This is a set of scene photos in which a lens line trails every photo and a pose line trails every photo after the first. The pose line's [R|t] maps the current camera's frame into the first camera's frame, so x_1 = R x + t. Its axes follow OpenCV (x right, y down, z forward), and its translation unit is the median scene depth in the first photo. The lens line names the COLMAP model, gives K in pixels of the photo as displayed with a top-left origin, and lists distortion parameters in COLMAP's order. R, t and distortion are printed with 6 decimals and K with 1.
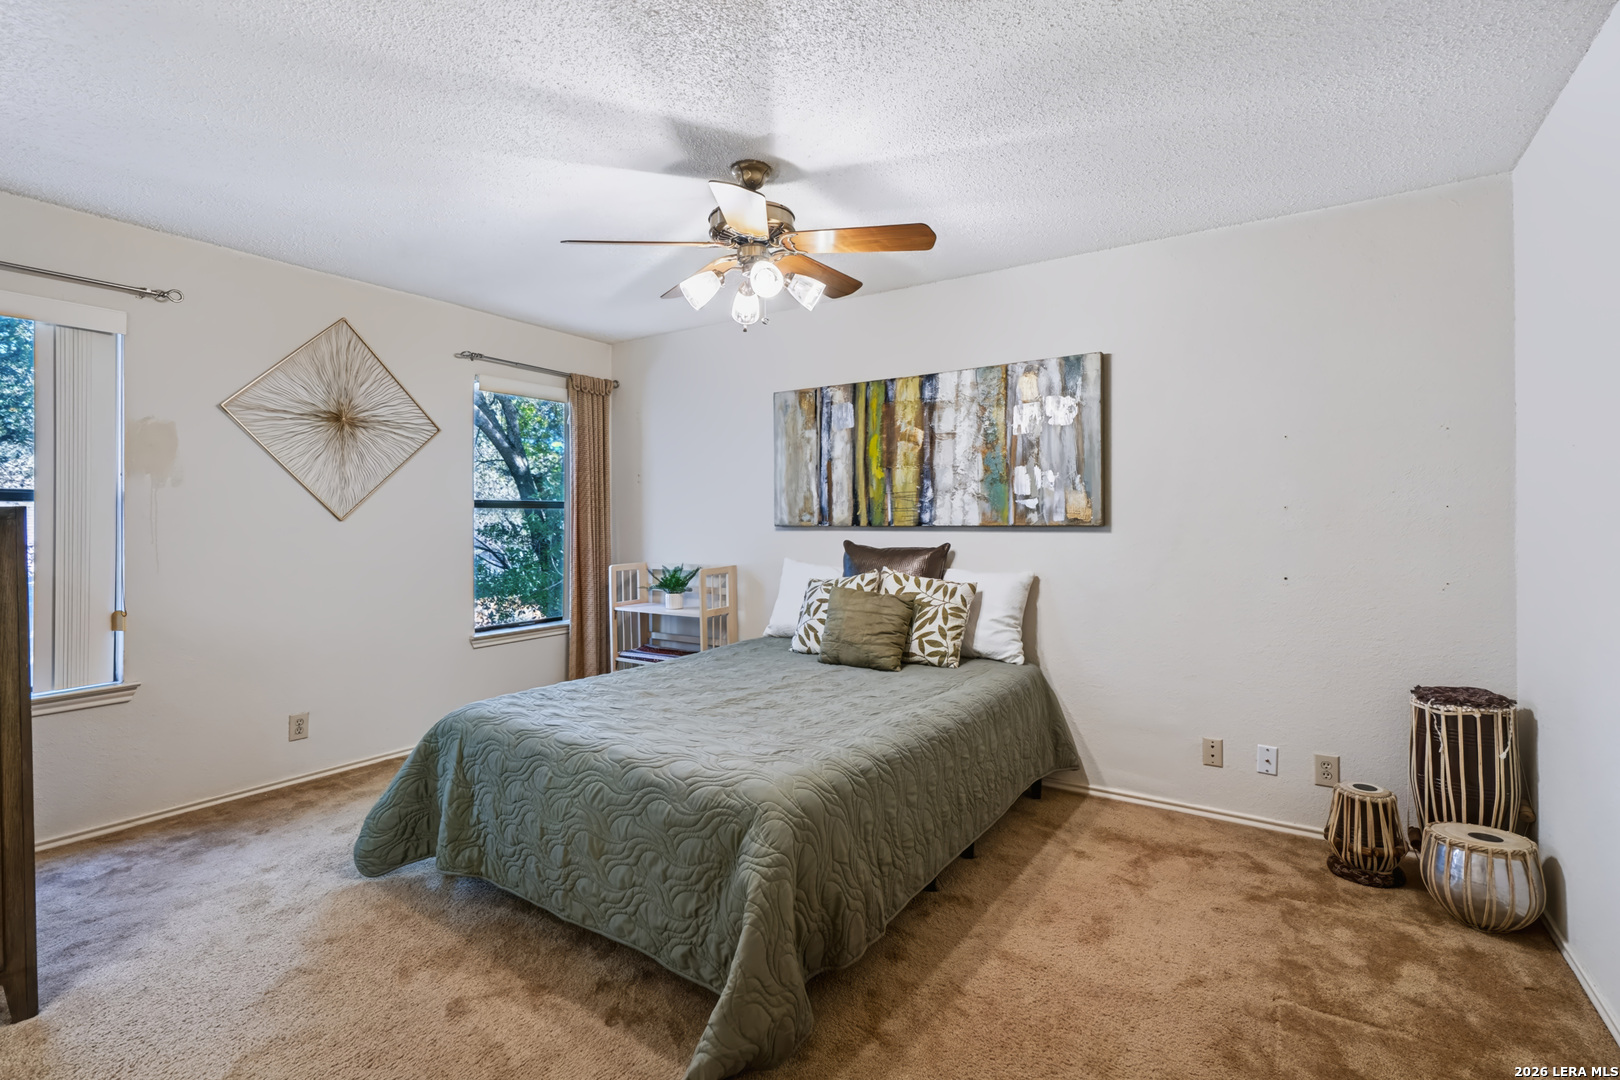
lens RADIAL K [[738.3, 0, 812.7], [0, 738.3, 526.0], [0, 0, 1]] dist [-0.008502, 0.001481]
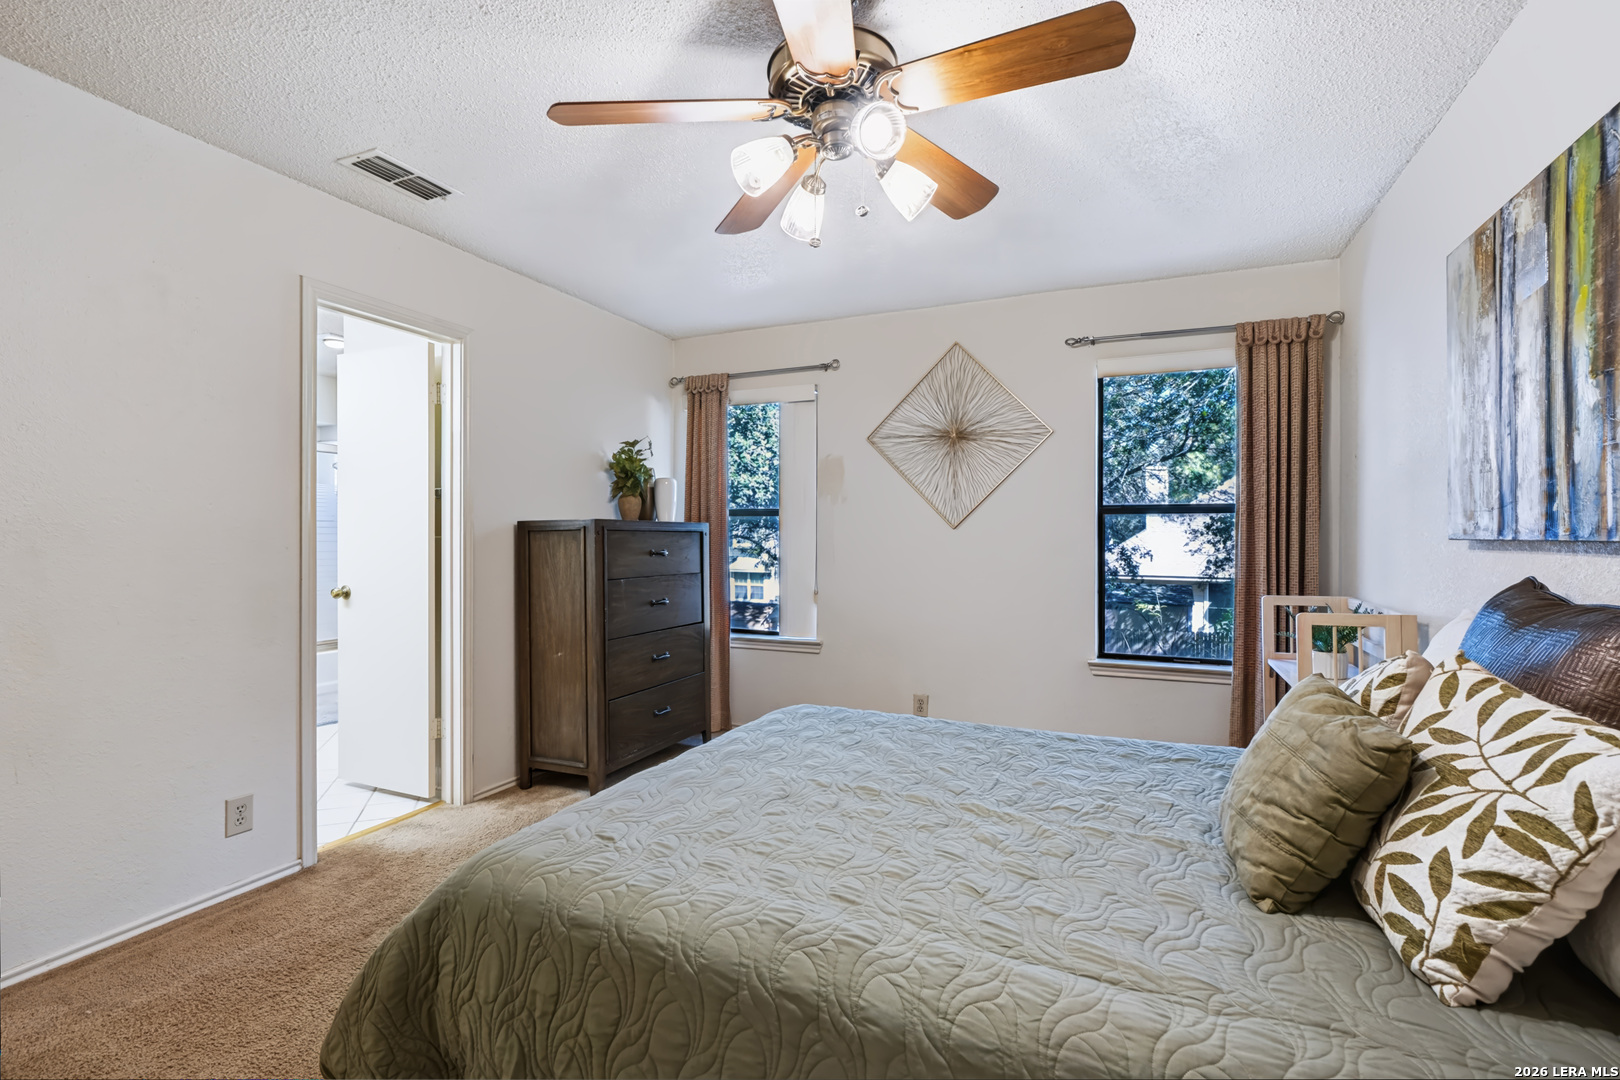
lens RADIAL K [[738.3, 0, 811.1], [0, 738.3, 536.4], [0, 0, 1]] dist [-0.008502, 0.001481]
pose [[0.144459, 0.008668, -0.989473, 0.432210], [-0.014000, 0.999879, 0.006715, 0.000247], [0.989412, 0.012883, 0.144563, 0.656508]]
